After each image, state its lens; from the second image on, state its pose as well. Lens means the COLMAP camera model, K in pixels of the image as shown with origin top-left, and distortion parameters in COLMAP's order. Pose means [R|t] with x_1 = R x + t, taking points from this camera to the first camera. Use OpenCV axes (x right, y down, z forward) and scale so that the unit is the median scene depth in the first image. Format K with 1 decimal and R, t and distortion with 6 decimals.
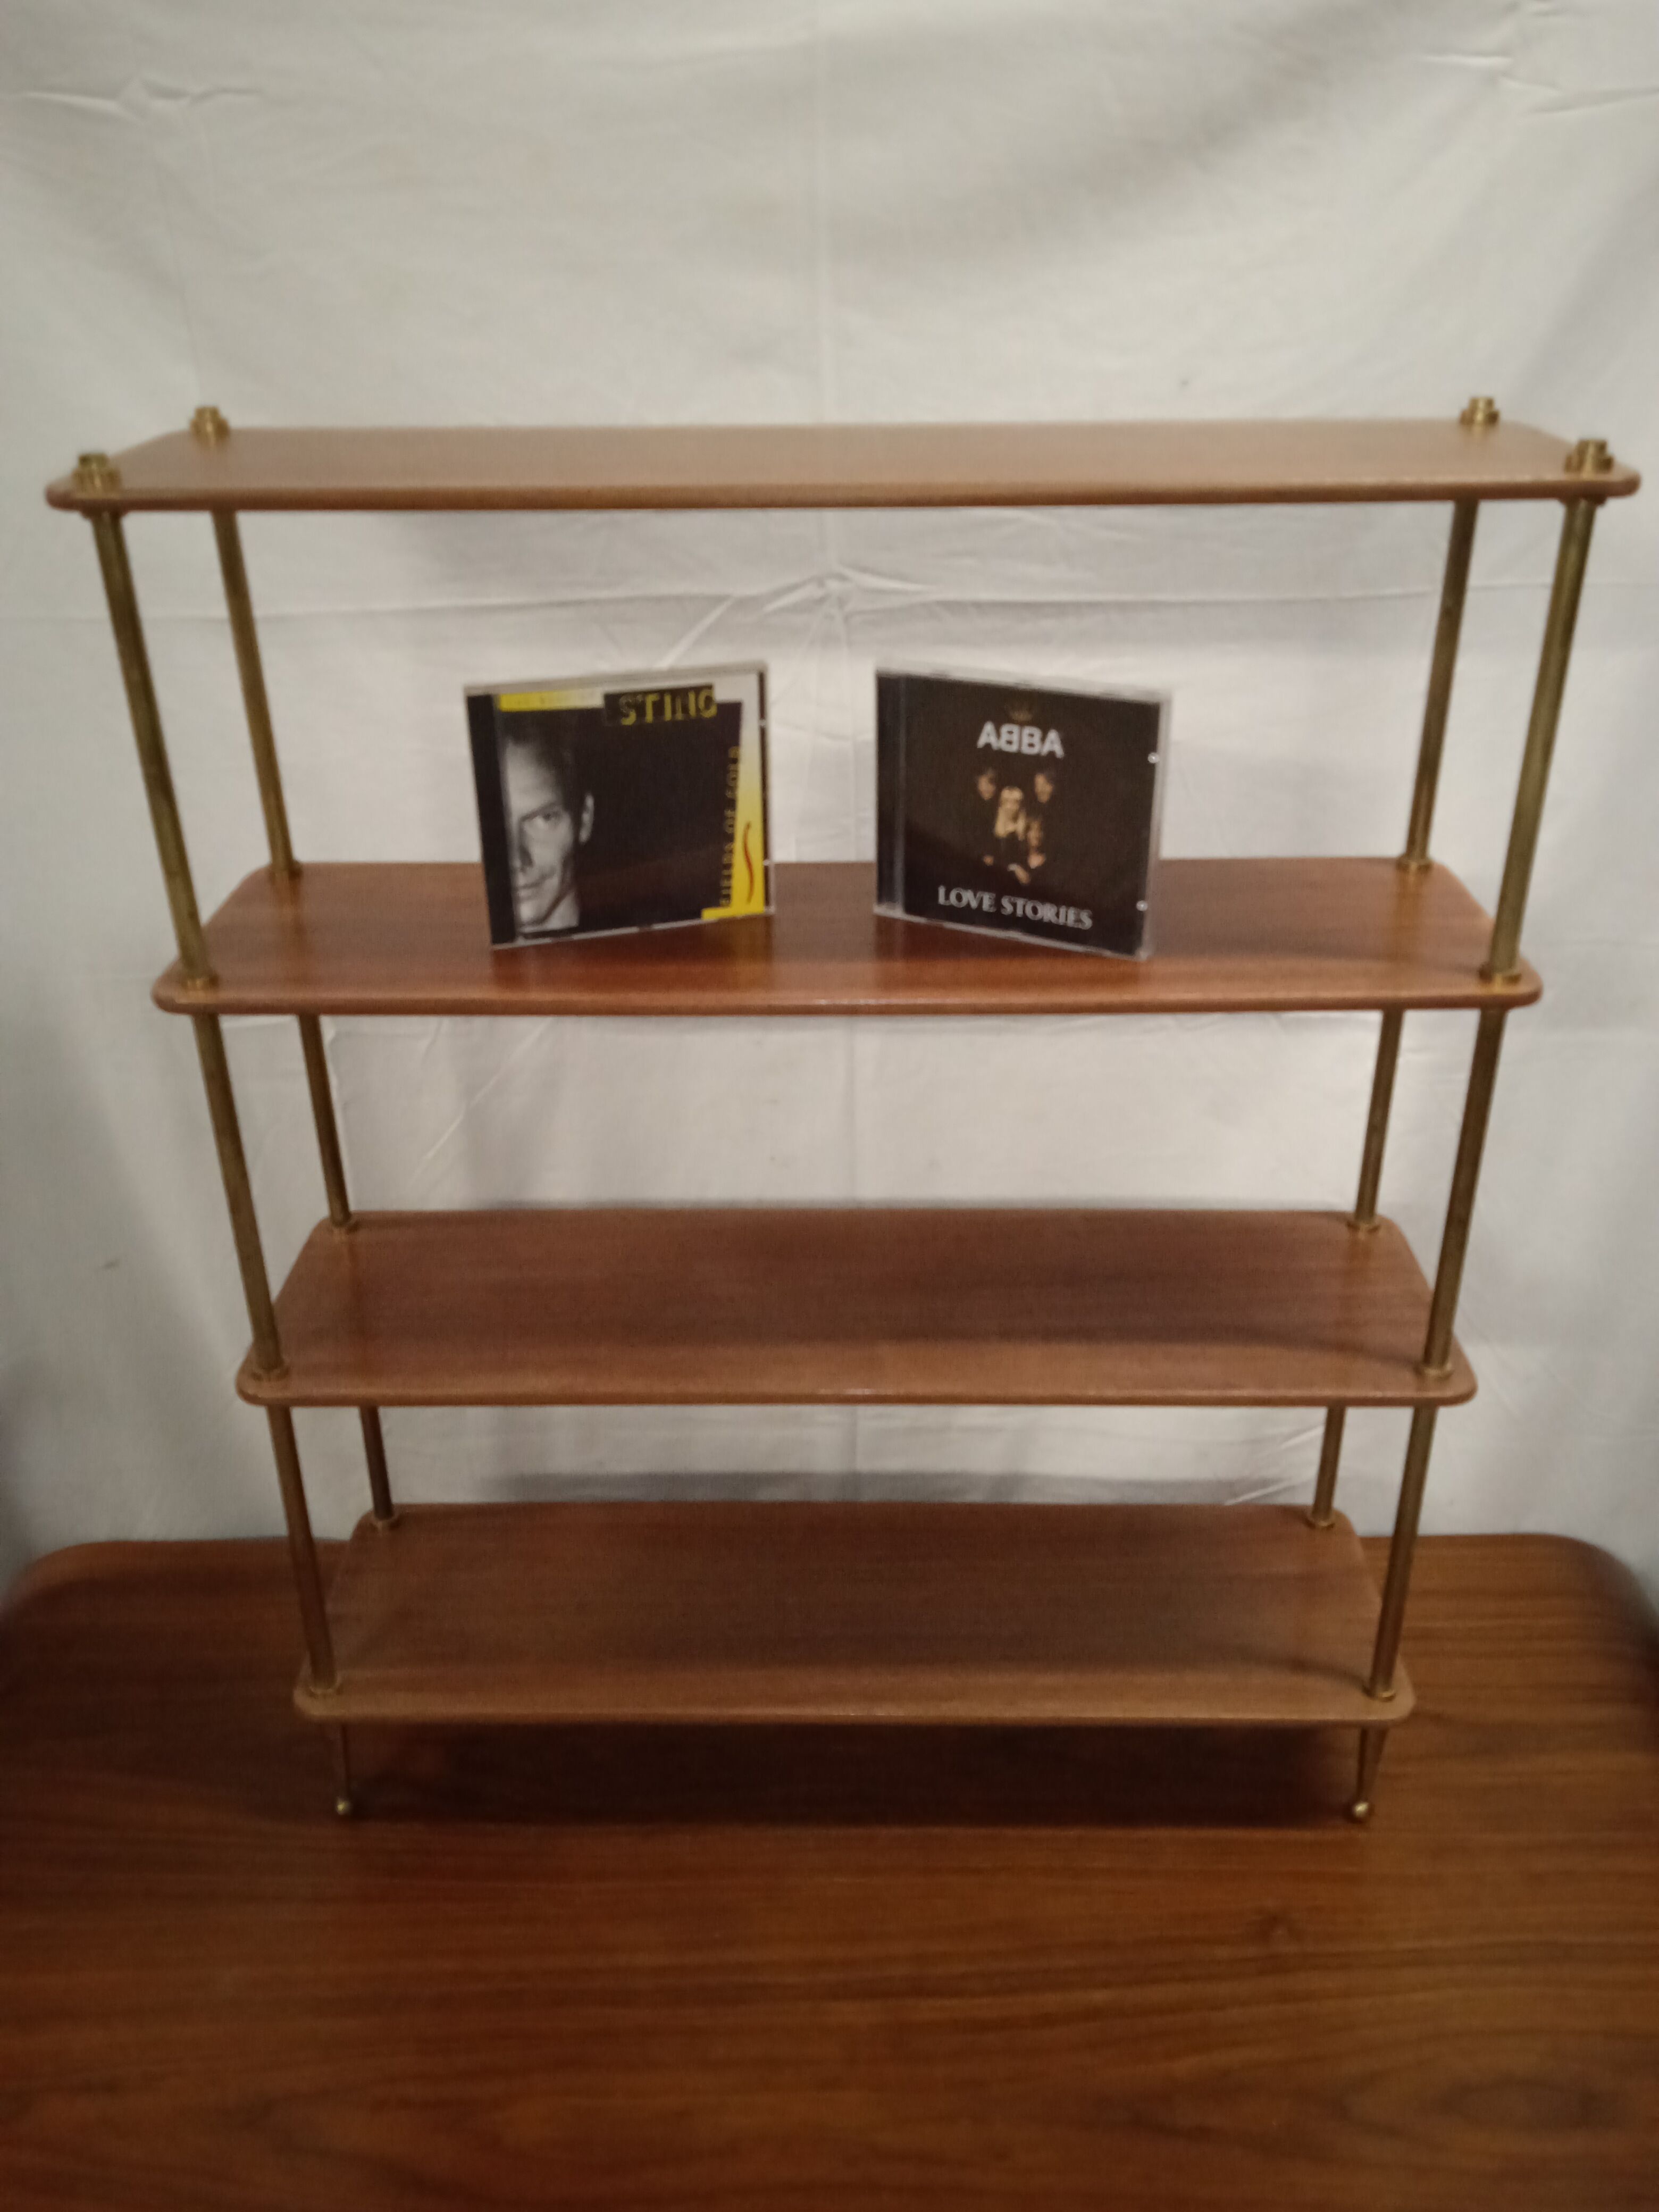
lens RADIAL K [[1798.2, 0, 829.5], [0, 1798.2, 1106.0], [0, 0, 1]] dist [0.033559, -0.008537]
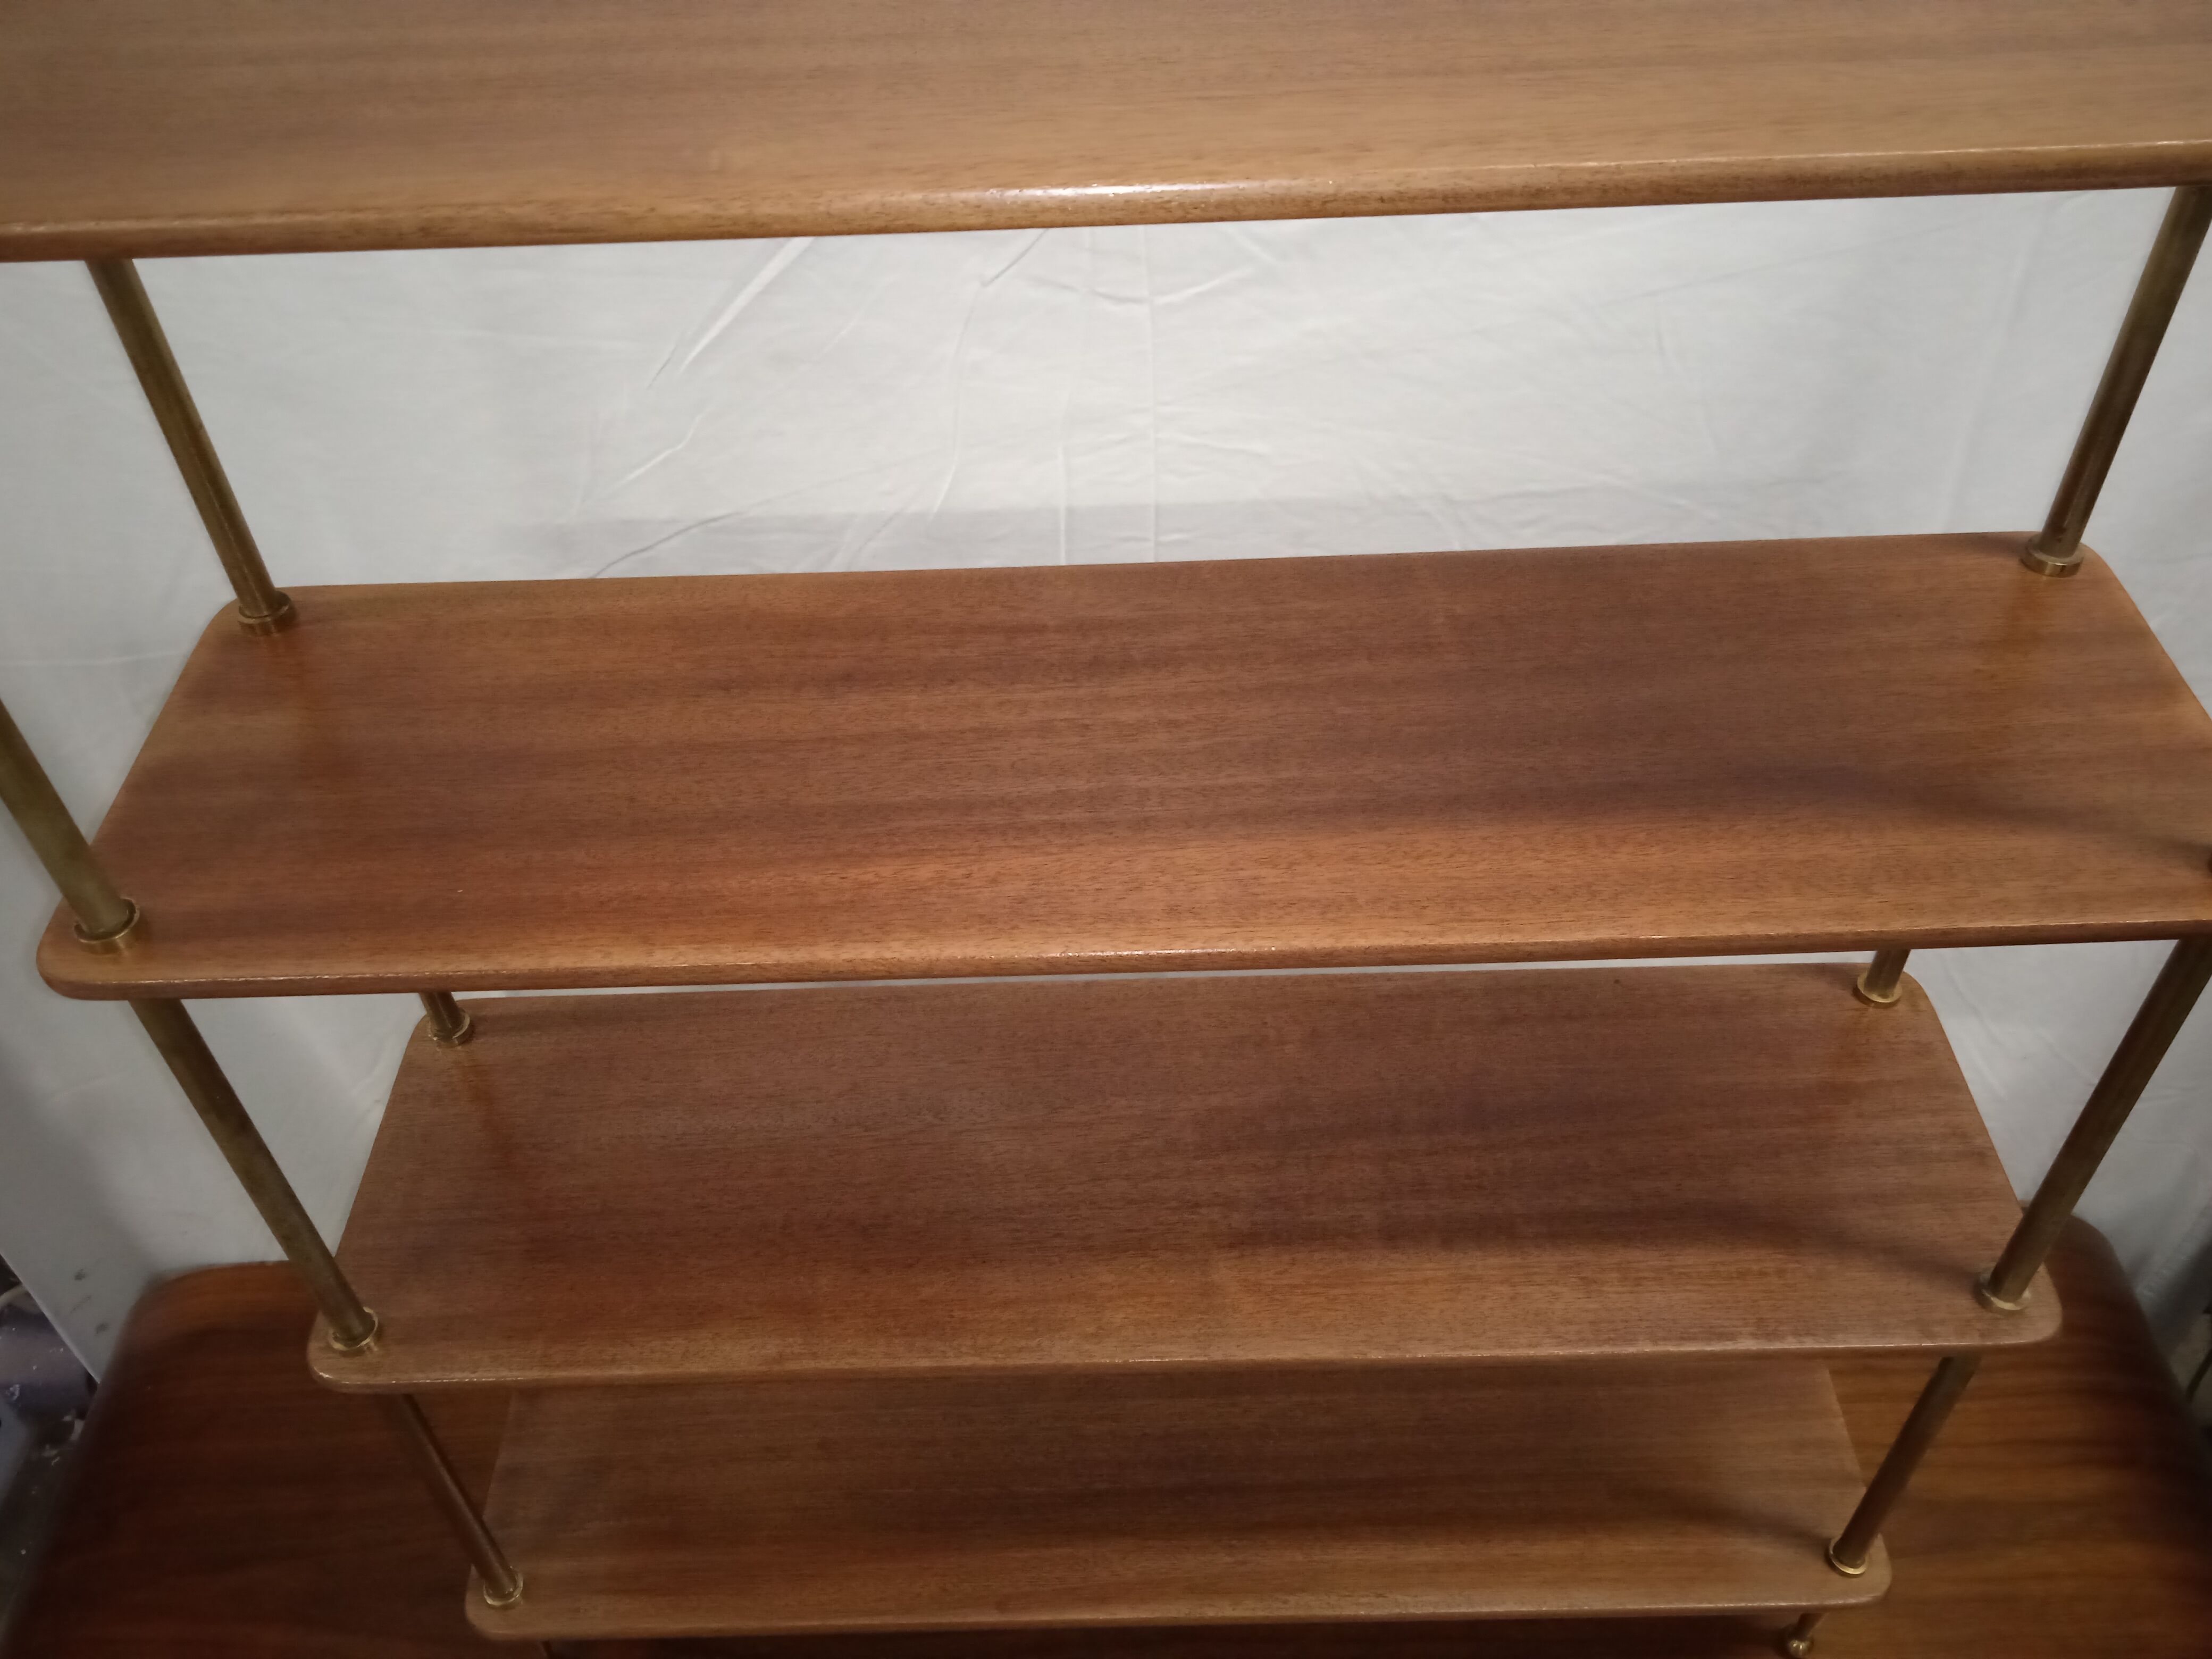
lens RADIAL K [[1815.0, 0, 1106.0], [0, 1815.0, 829.5], [0, 0, 1]] dist [0.028958, -0.009995]
pose [[0.999492, -0.031133, 0.006778, -0.013421], [0.027723, 0.954592, 0.296625, -0.233174], [-0.015704, -0.296286, 0.954970, 0.353109]]
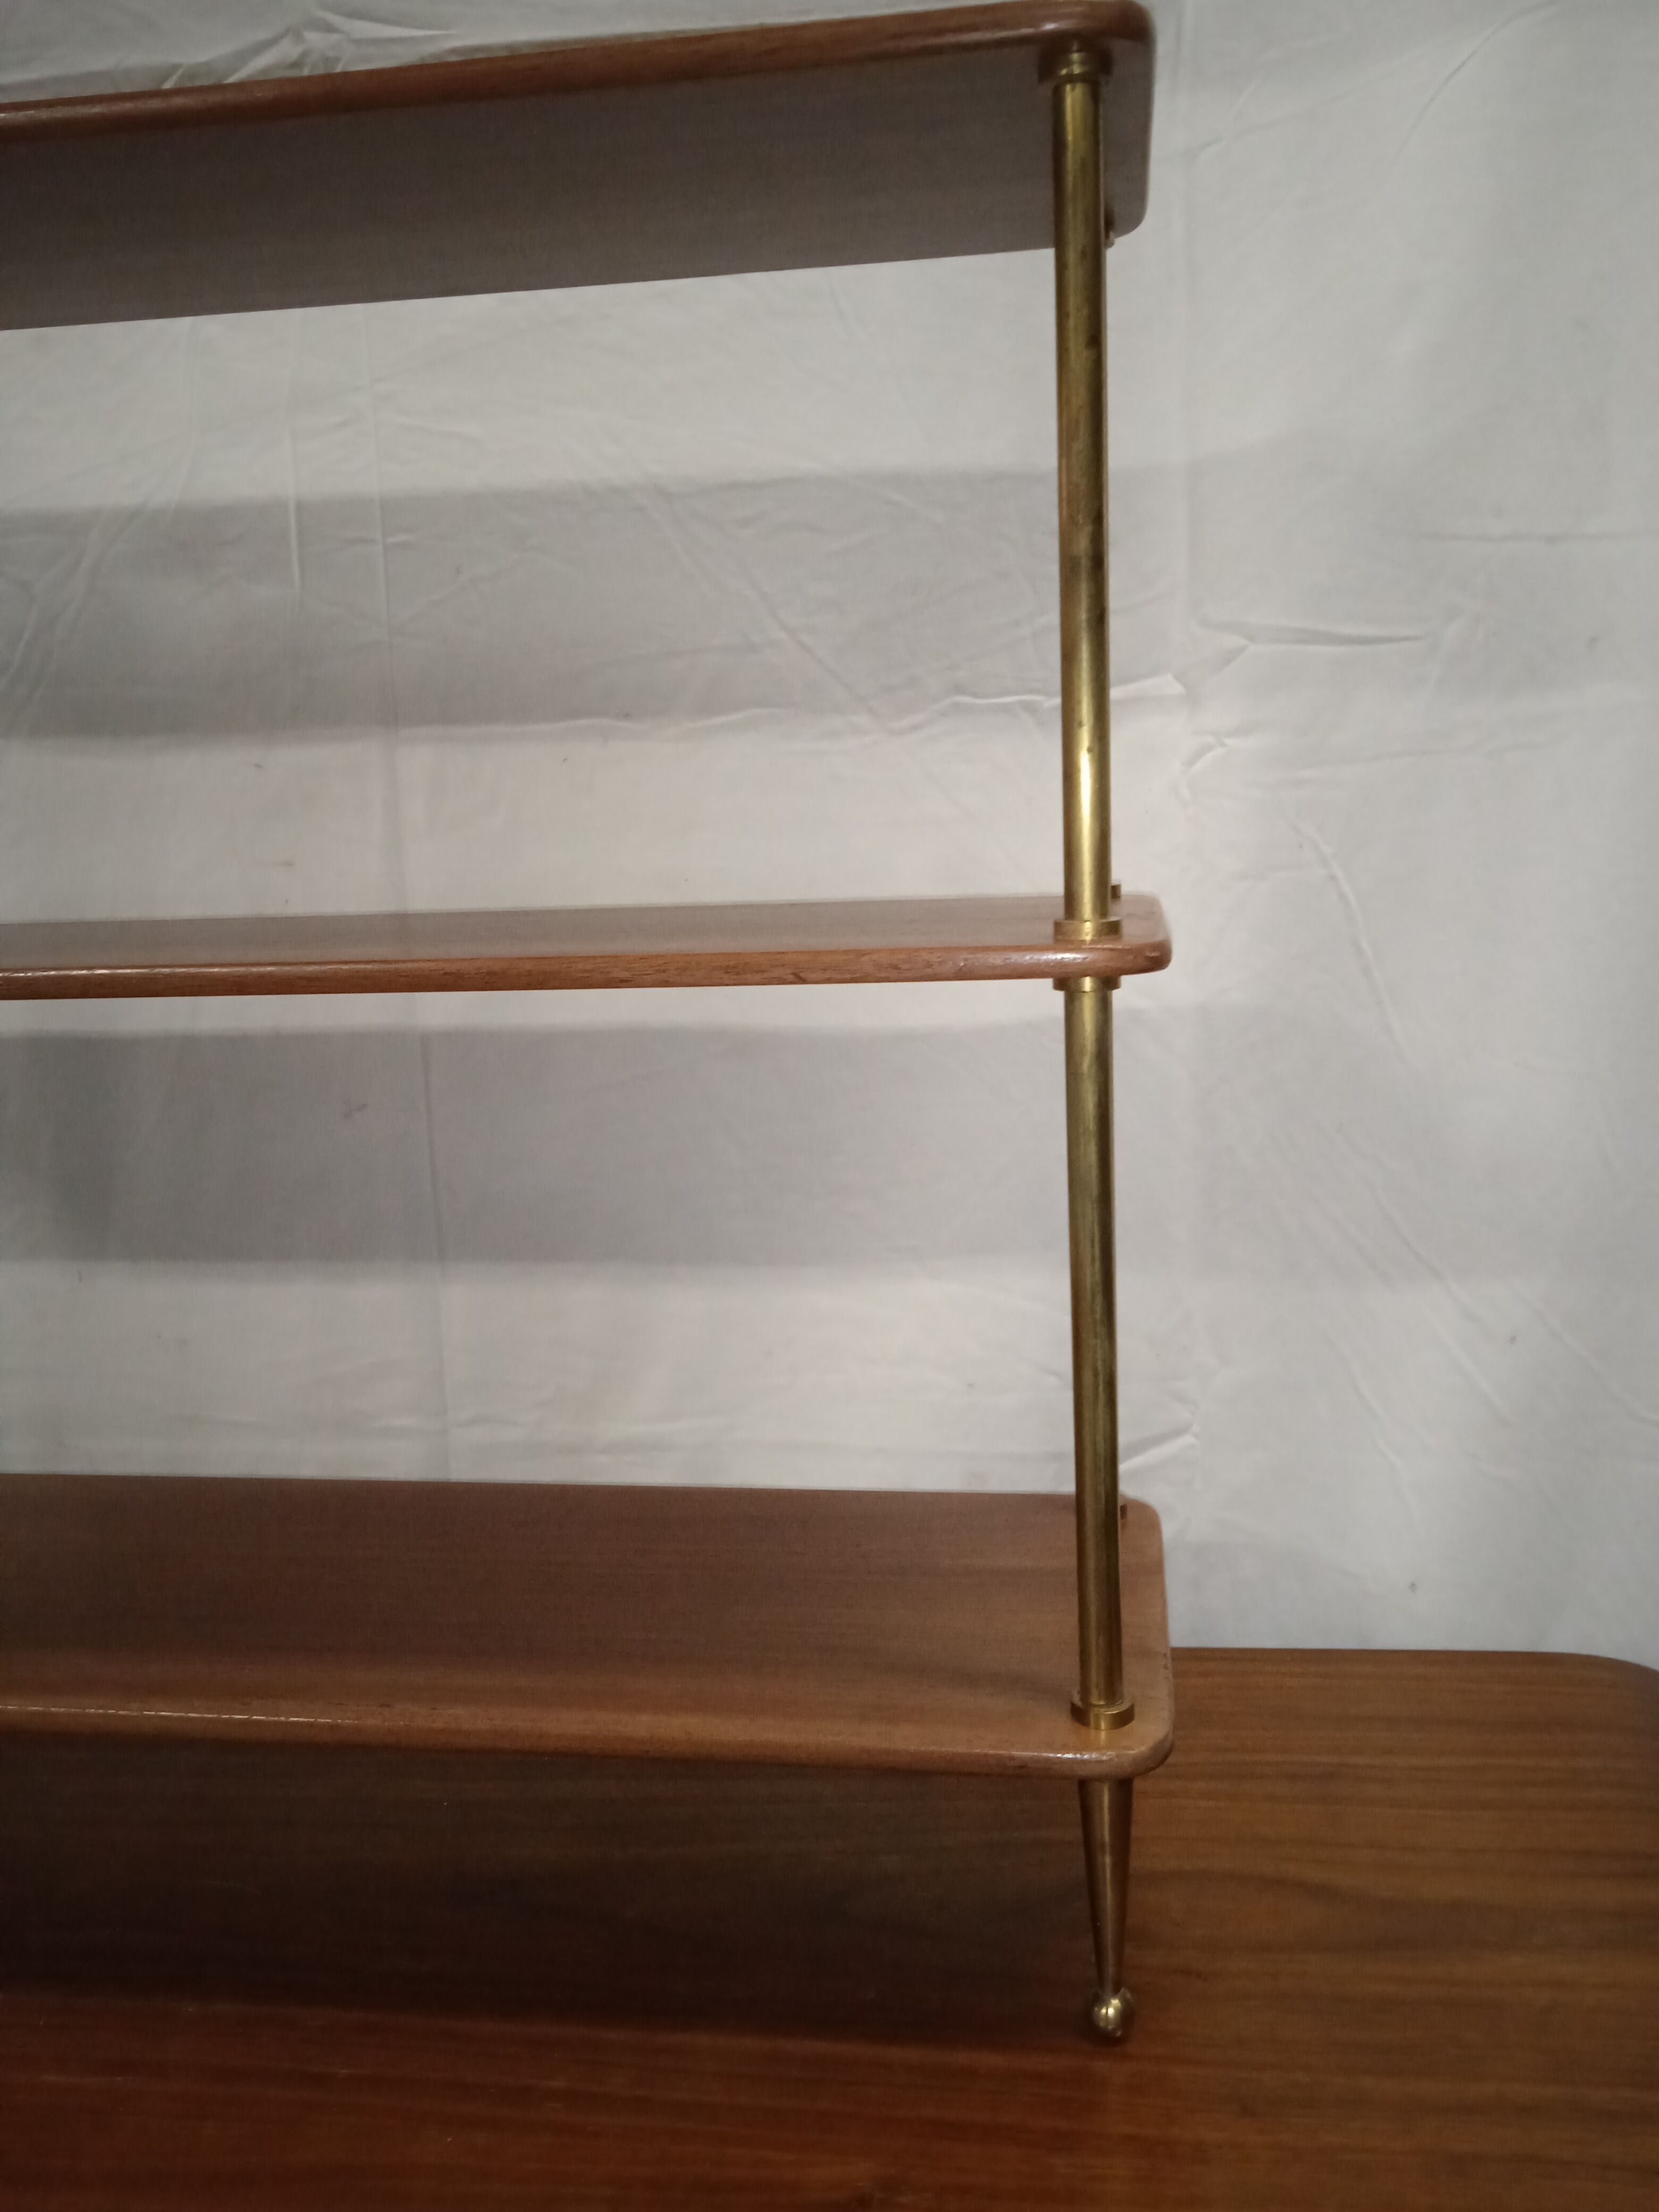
lens RADIAL K [[1827.3, 0, 829.5], [0, 1827.3, 1106.0], [0, 0, 1]] dist [0.015030, -0.001030]
pose [[0.990330, -0.002015, -0.138718, 0.310994], [-0.038682, 0.956232, -0.290040, 0.323775], [0.133231, 0.292601, 0.946908, 0.479485]]
